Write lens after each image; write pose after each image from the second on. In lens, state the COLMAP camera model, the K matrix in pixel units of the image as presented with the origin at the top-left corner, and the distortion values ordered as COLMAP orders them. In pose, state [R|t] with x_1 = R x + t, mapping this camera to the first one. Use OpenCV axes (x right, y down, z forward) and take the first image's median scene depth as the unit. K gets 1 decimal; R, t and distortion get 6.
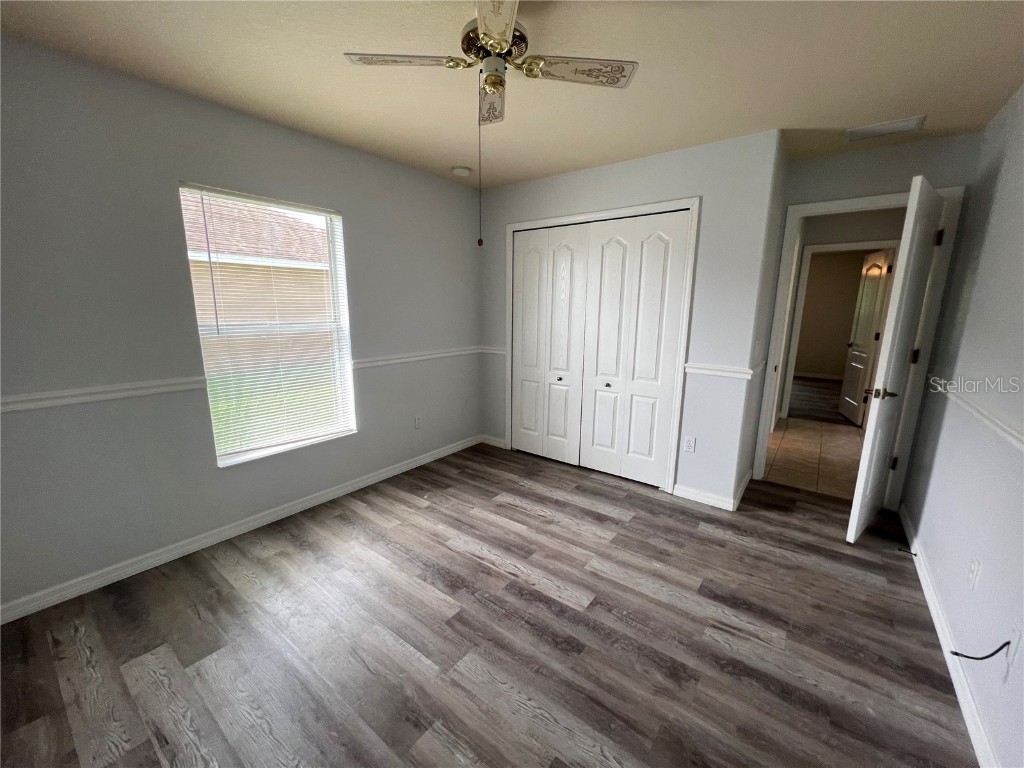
lens RADIAL K [[410.9, 0, 512.3], [0, 410.9, 387.9], [0, 0, 1]] dist [-0.001885, 0.000738]
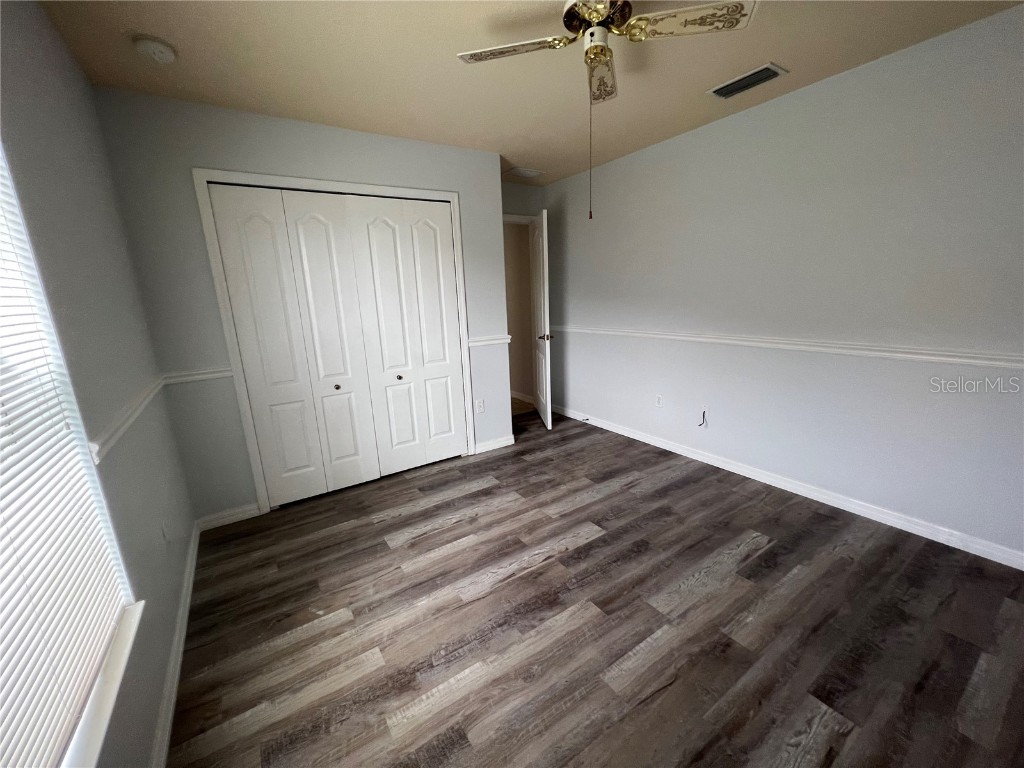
lens RADIAL K [[410.9, 0, 512.3], [0, 410.9, 387.9], [0, 0, 1]] dist [-0.001885, 0.000738]
pose [[0.324898, -0.239227, 0.914993, -0.683346], [0.230414, 0.958350, 0.168747, -0.103568], [-0.917252, 0.156001, 0.366487, 0.534554]]
